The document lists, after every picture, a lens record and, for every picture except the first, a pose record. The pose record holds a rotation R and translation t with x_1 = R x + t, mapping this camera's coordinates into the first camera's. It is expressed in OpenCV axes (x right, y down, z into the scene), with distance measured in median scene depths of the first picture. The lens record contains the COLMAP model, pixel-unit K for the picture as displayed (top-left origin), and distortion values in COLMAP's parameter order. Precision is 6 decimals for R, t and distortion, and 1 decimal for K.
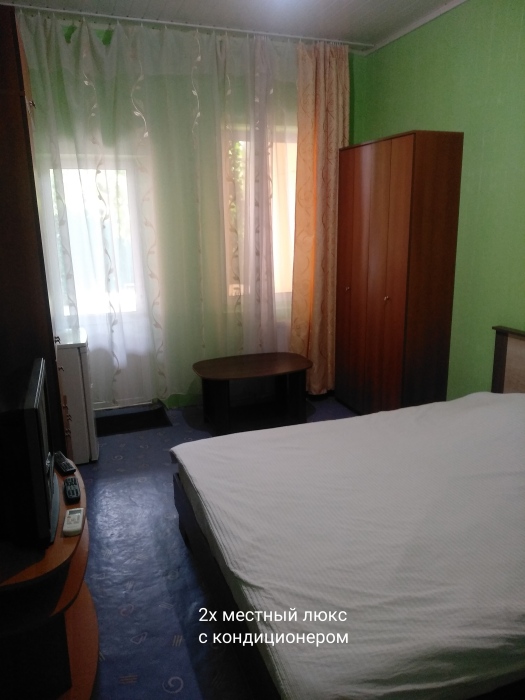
lens RADIAL K [[545.4, 0, 263.5], [0, 545.4, 349.7], [0, 0, 1]] dist [0.032843, -0.049707]
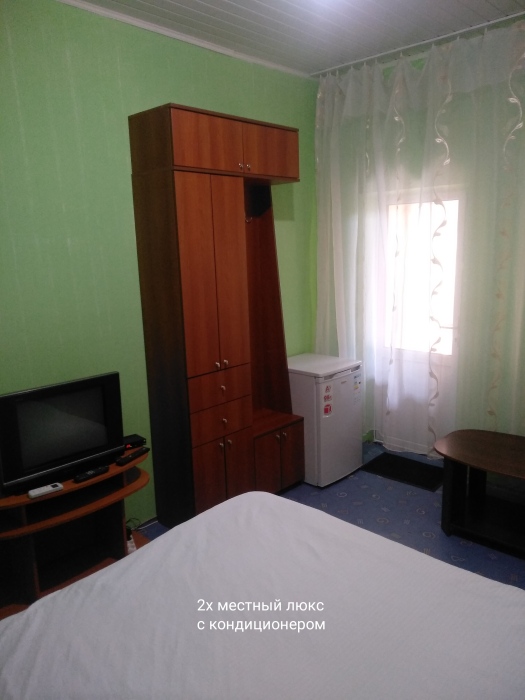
lens RADIAL K [[545.4, 0, 262.5], [0, 545.4, 349.2], [0, 0, 1]] dist [0.032843, -0.049707]
pose [[0.440969, 0.177454, -0.879805, 0.491406], [-0.191267, 0.976322, 0.101055, -0.131547], [0.876906, 0.123715, 0.464469, 0.370112]]
